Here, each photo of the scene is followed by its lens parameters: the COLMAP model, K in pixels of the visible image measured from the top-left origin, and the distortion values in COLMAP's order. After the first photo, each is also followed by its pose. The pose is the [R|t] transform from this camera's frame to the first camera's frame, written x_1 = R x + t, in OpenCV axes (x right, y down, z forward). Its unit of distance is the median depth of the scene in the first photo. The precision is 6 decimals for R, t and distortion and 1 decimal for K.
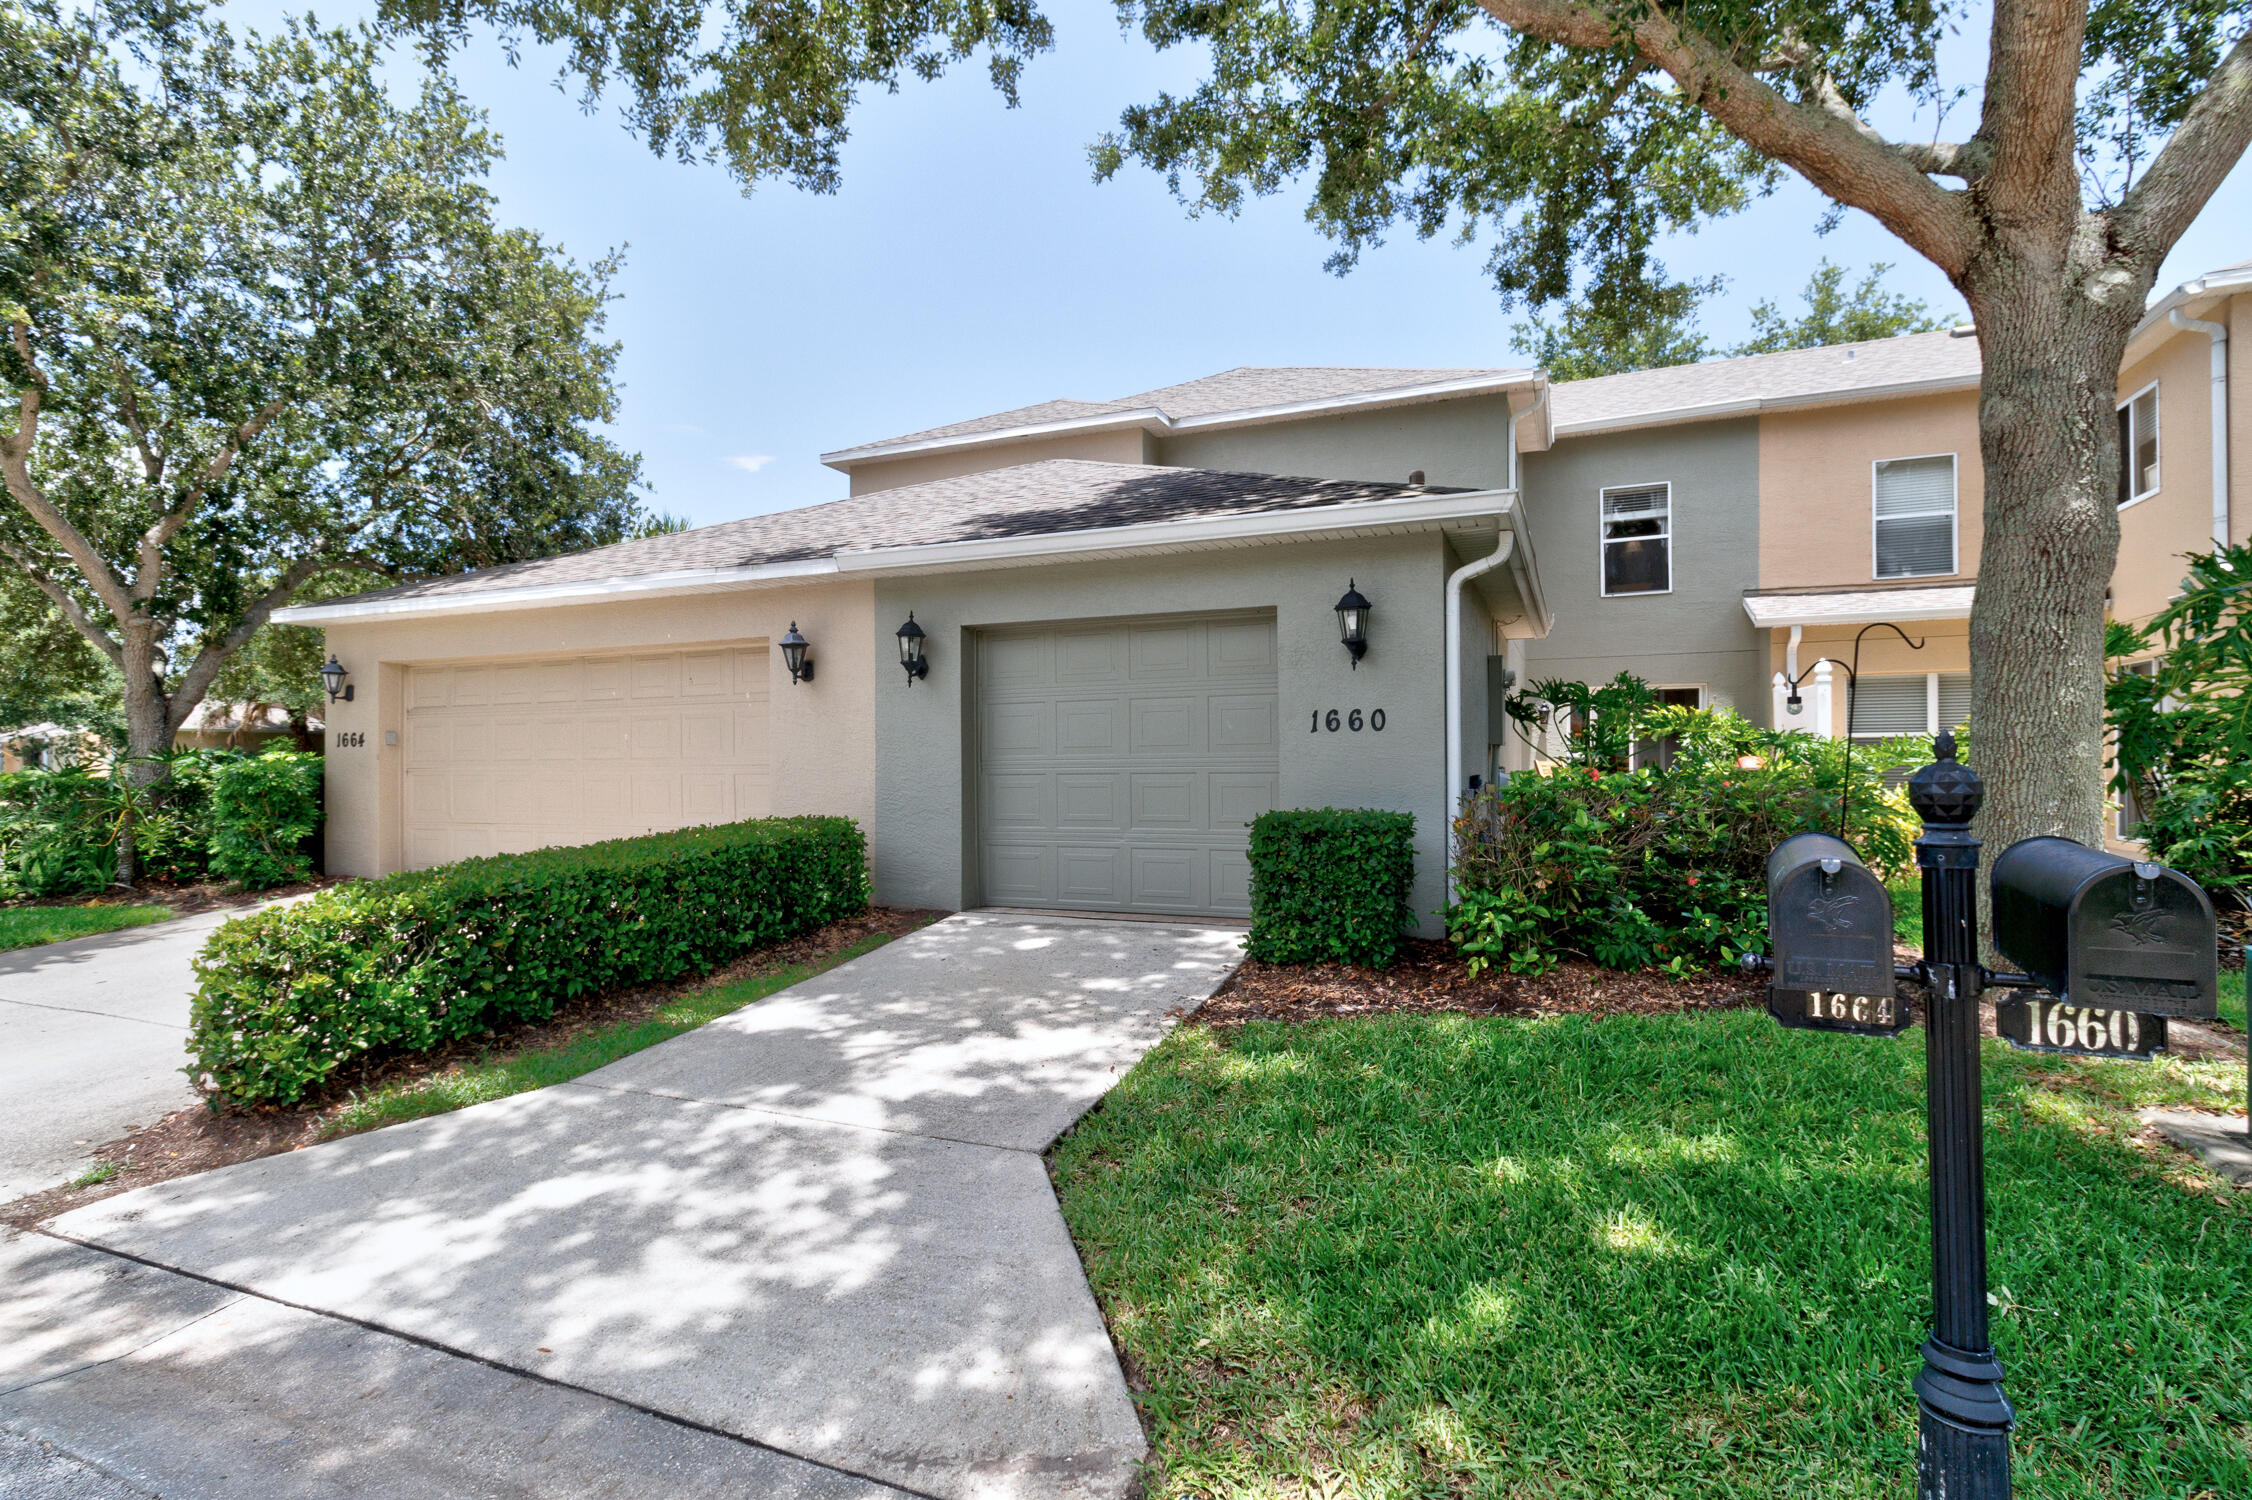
lens RADIAL K [[1050.1, 0, 1125.9], [0, 1050.1, 725.3], [0, 0, 1]] dist [0.004007, 0.000404]
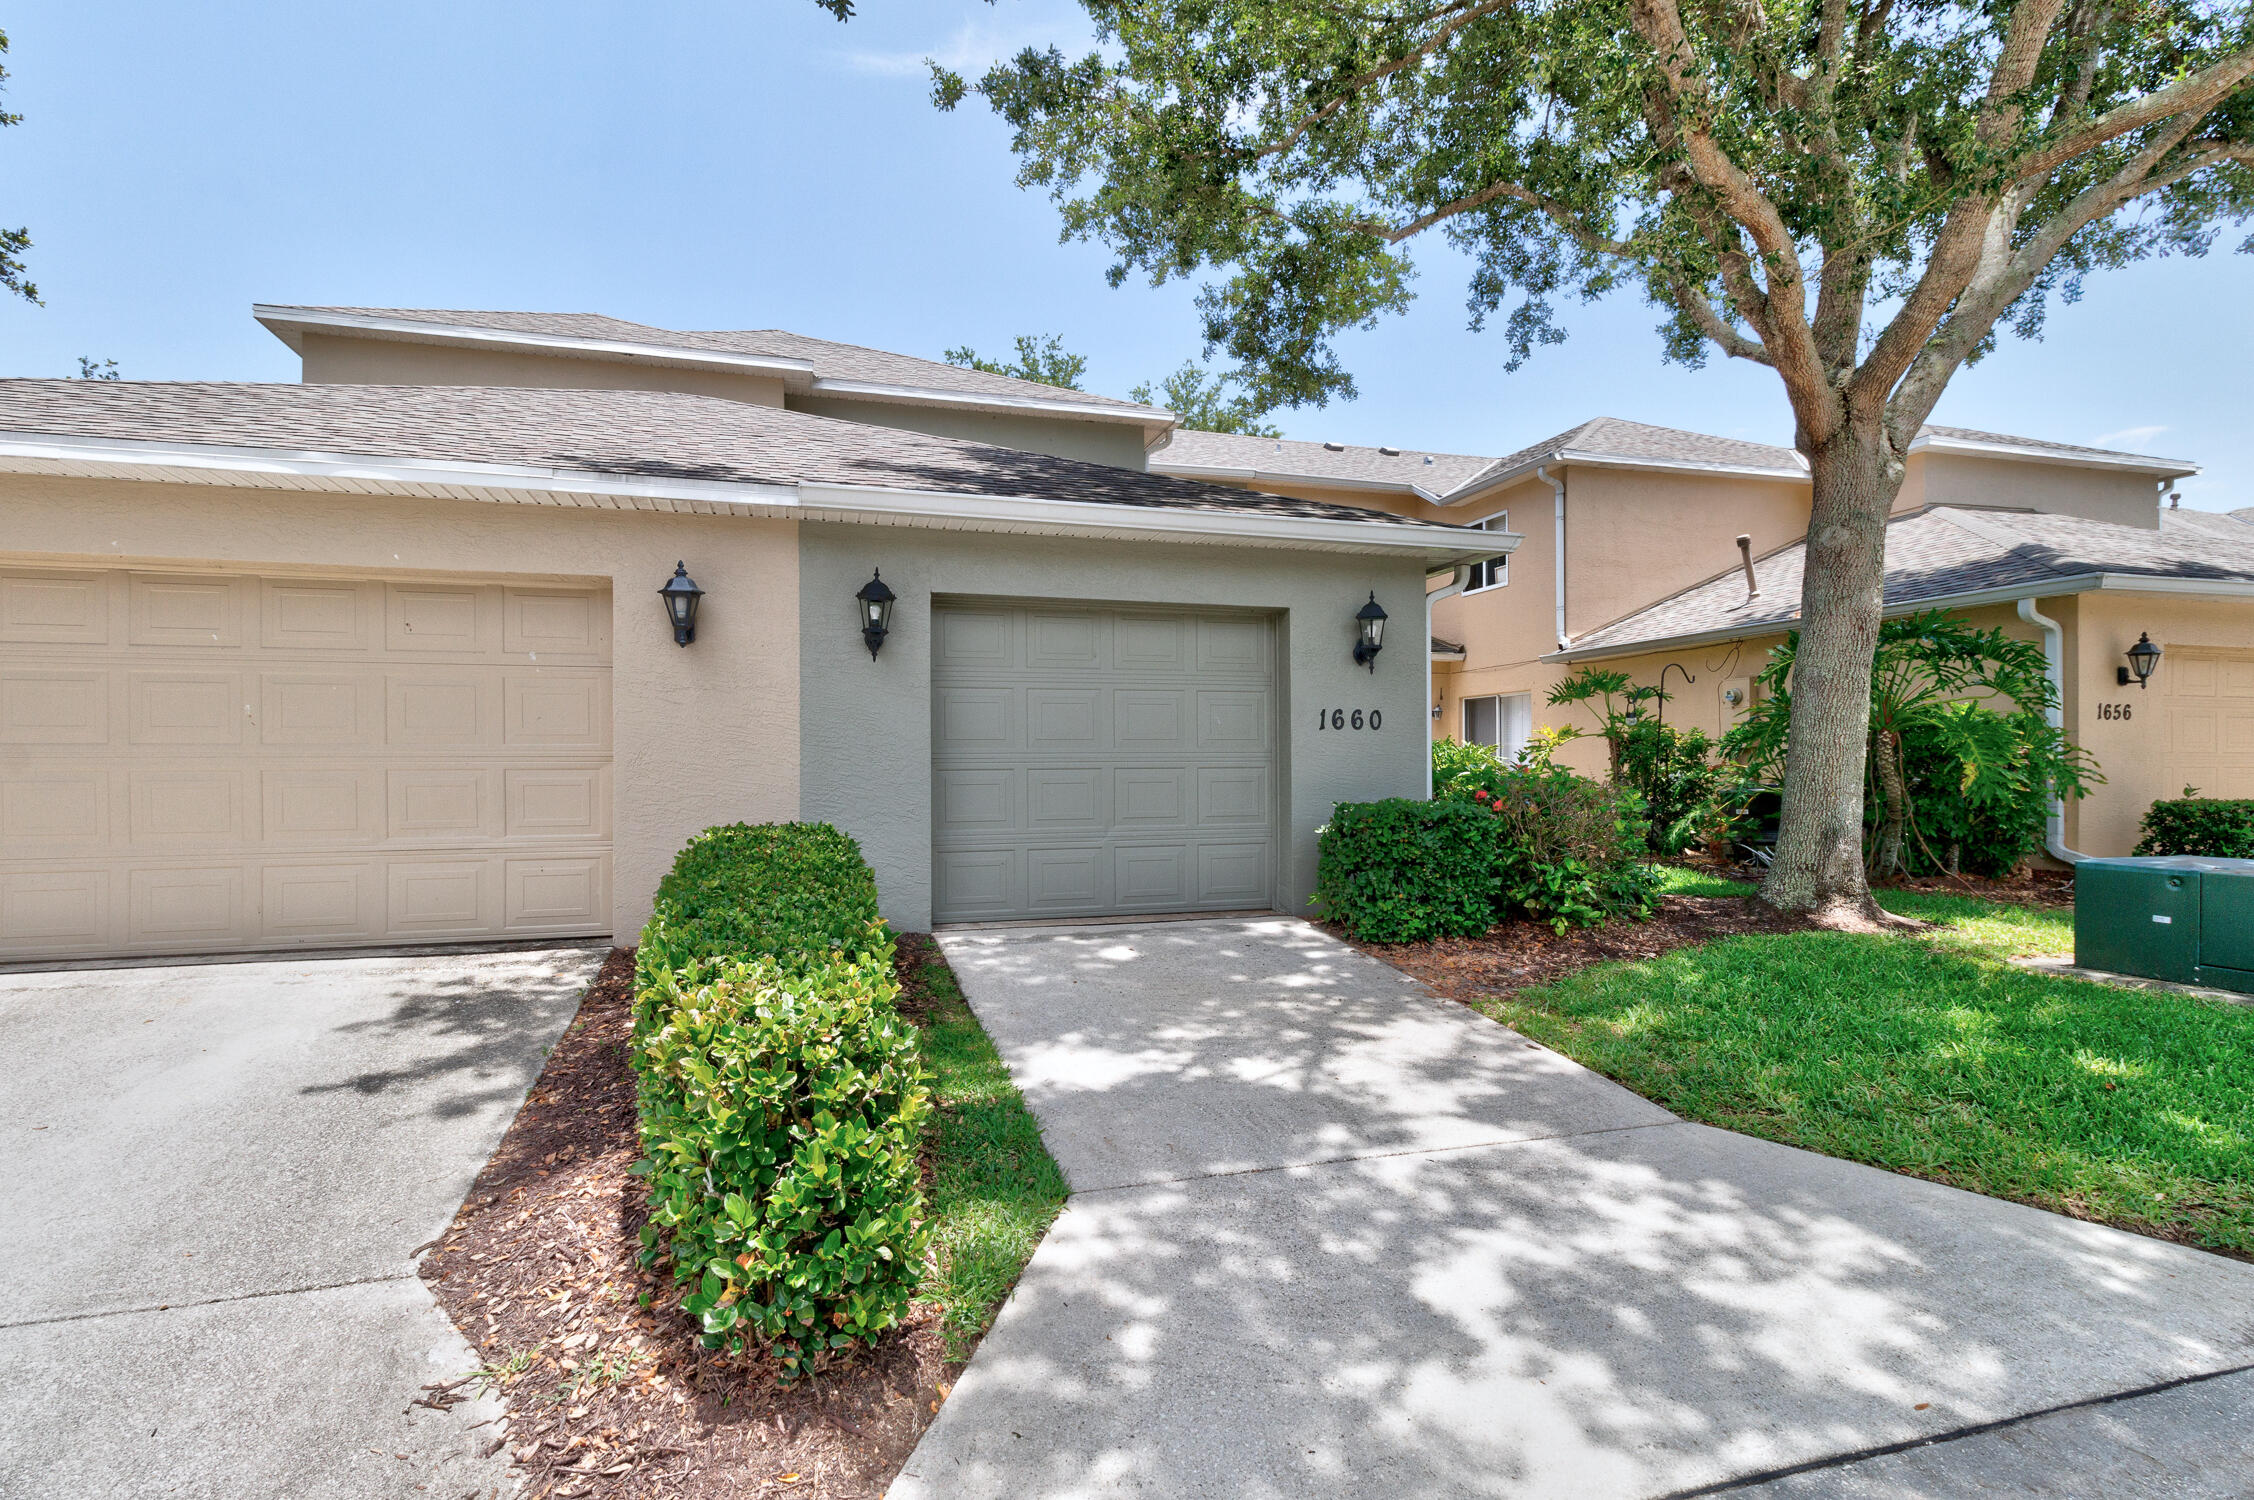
lens RADIAL K [[1039.9, 0, 1133.8], [0, 1039.9, 735.7], [0, 0, 1]] dist [0.003056, 0.000799]
pose [[0.786028, 0.021732, 0.617809, -1.027953], [-0.025322, 0.999675, -0.002947, 0.033923], [-0.617672, -0.013327, 0.786323, 0.462472]]
